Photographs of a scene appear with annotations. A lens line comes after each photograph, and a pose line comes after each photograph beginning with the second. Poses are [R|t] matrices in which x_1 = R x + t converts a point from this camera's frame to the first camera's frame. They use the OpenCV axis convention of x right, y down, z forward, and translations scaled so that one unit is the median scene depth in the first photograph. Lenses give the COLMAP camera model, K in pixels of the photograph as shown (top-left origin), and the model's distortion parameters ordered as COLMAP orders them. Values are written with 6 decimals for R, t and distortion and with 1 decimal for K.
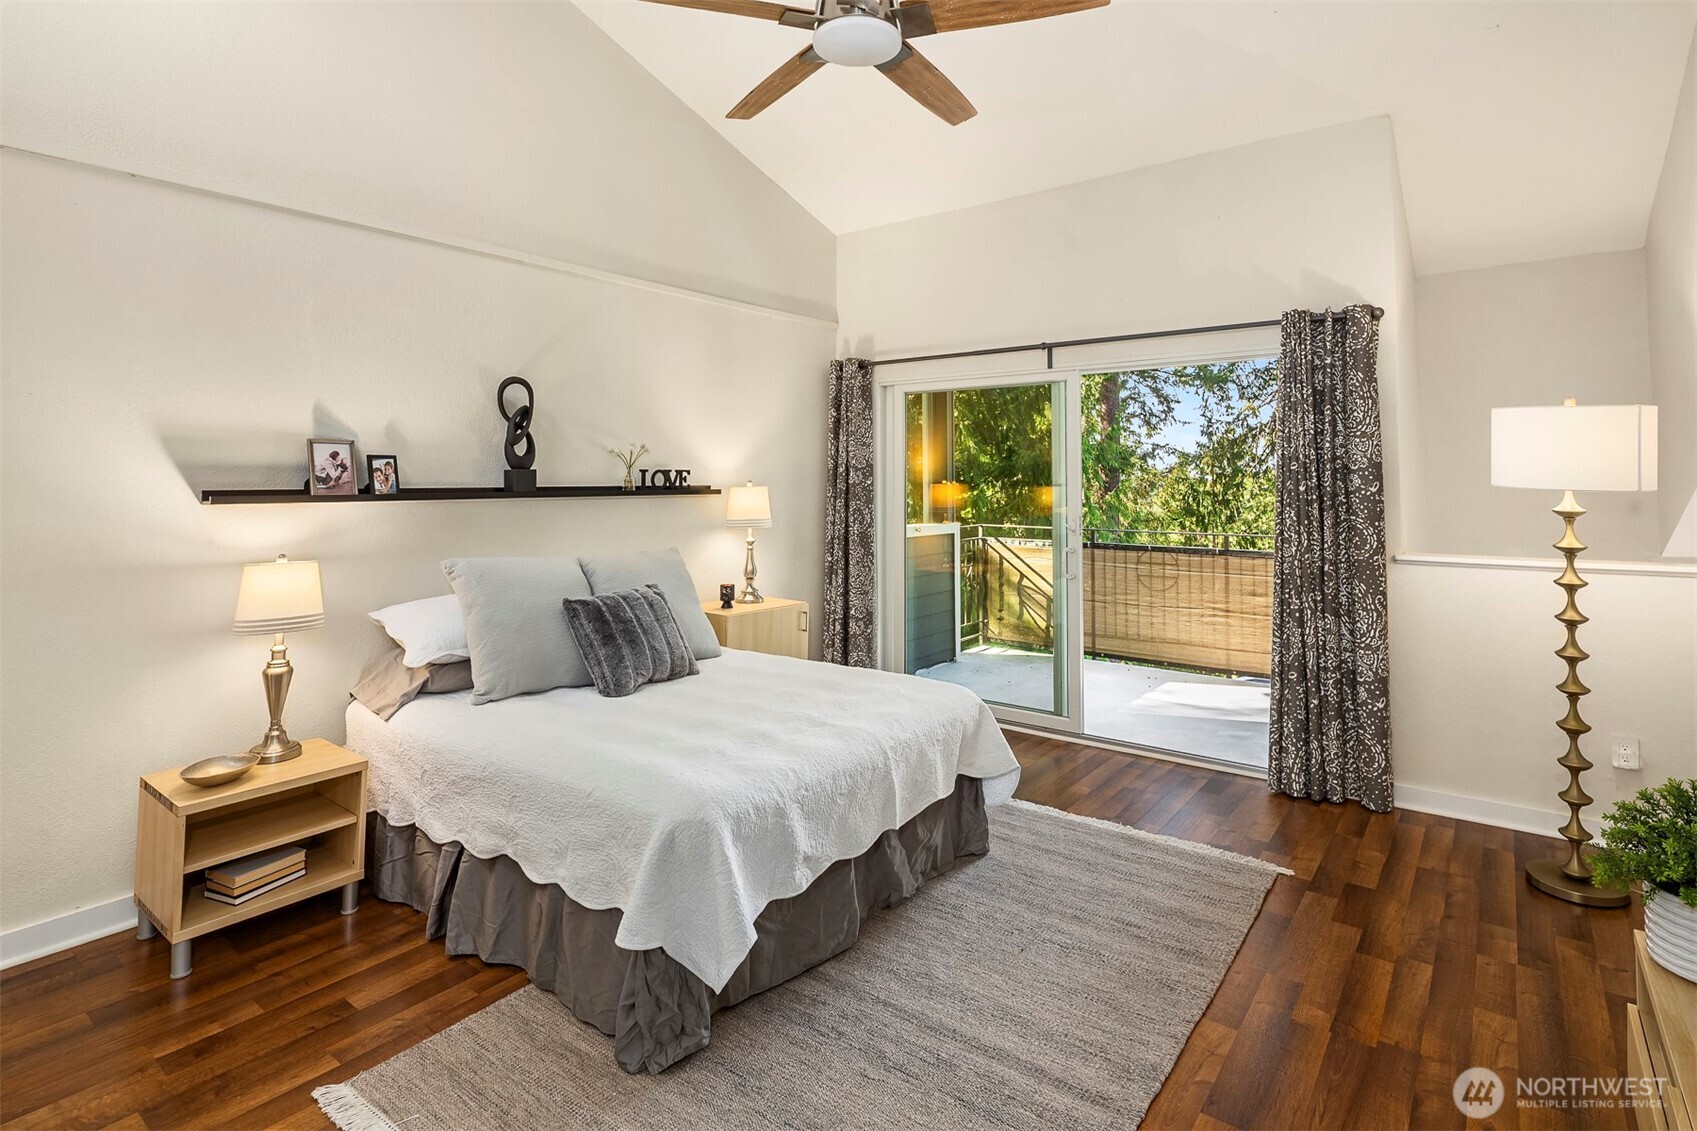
lens RADIAL K [[838.2, 0, 868.7], [0, 838.2, 432.7], [0, 0, 1]] dist [0.002204, 0.000291]
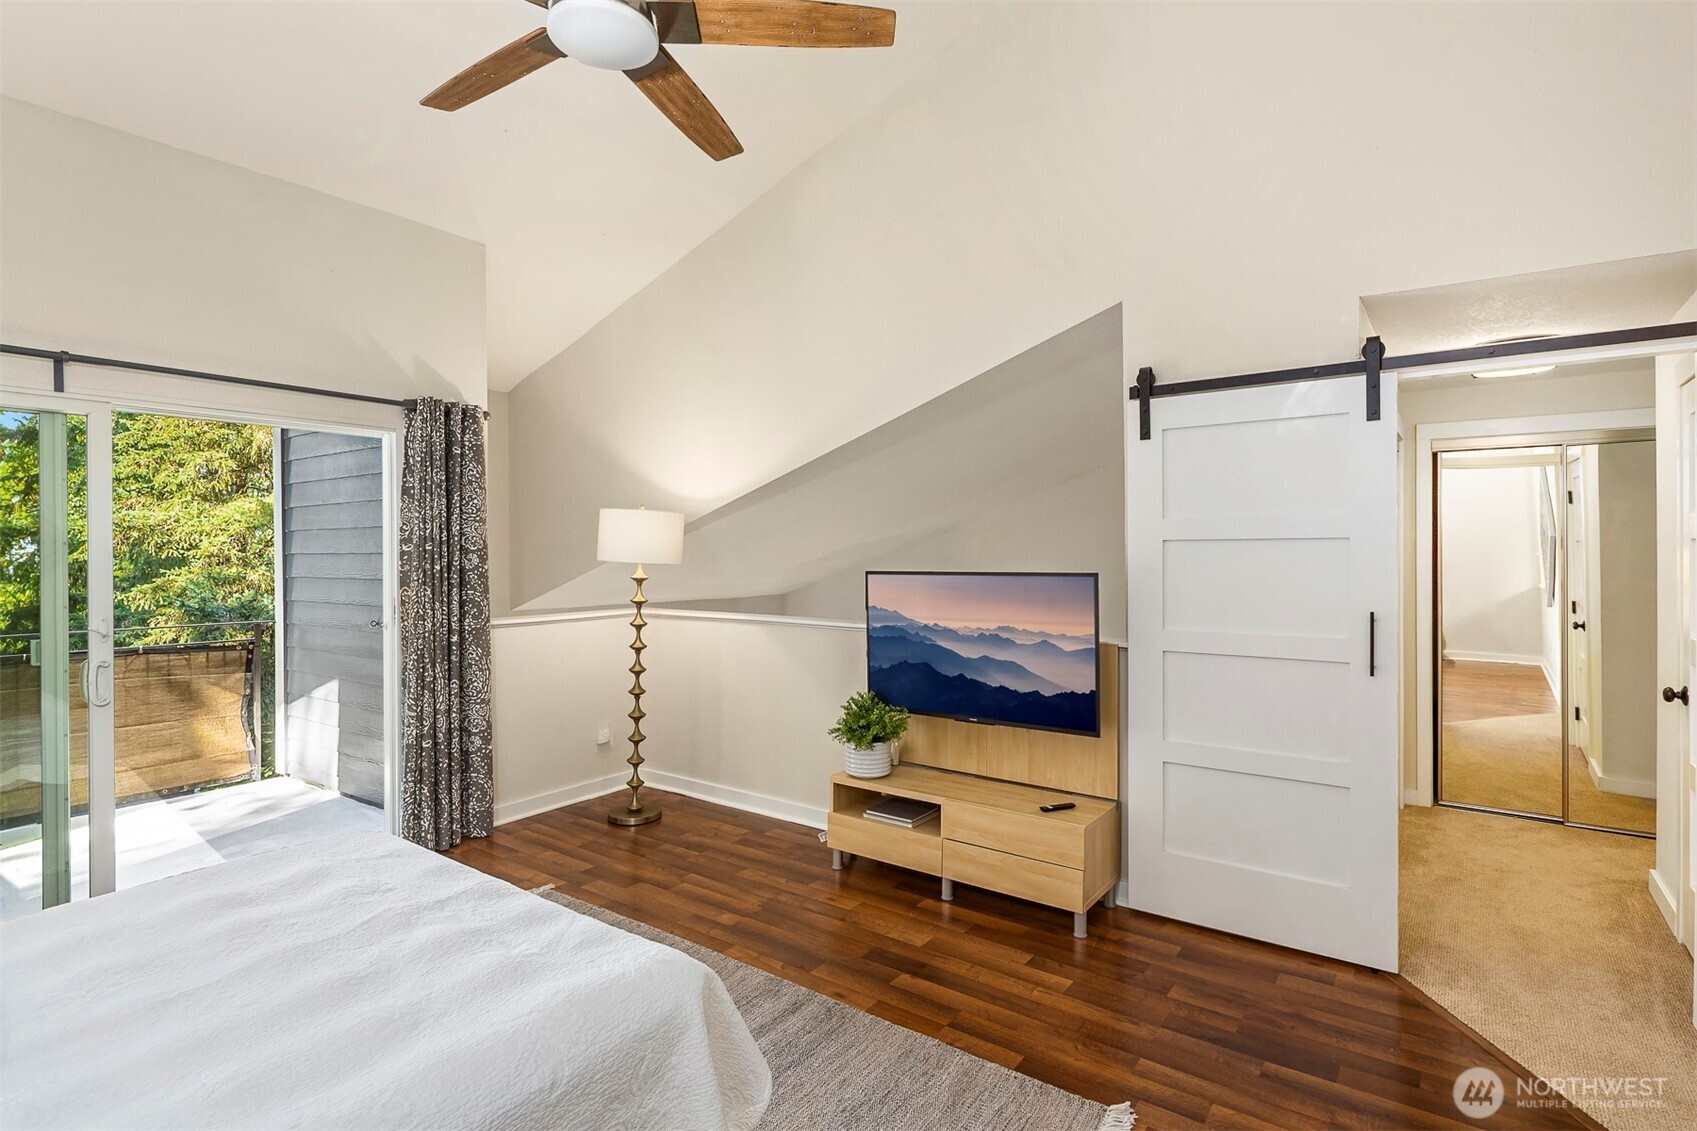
lens RADIAL K [[835.8, 0, 863.3], [0, 835.8, 552.3], [0, 0, 1]] dist [-0.002506, -0.000550]
pose [[-0.012652, -0.002256, 0.999917, -0.715948], [-0.051964, 0.998648, 0.001595, 0.022263], [-0.998569, -0.051940, -0.012752, 0.609675]]
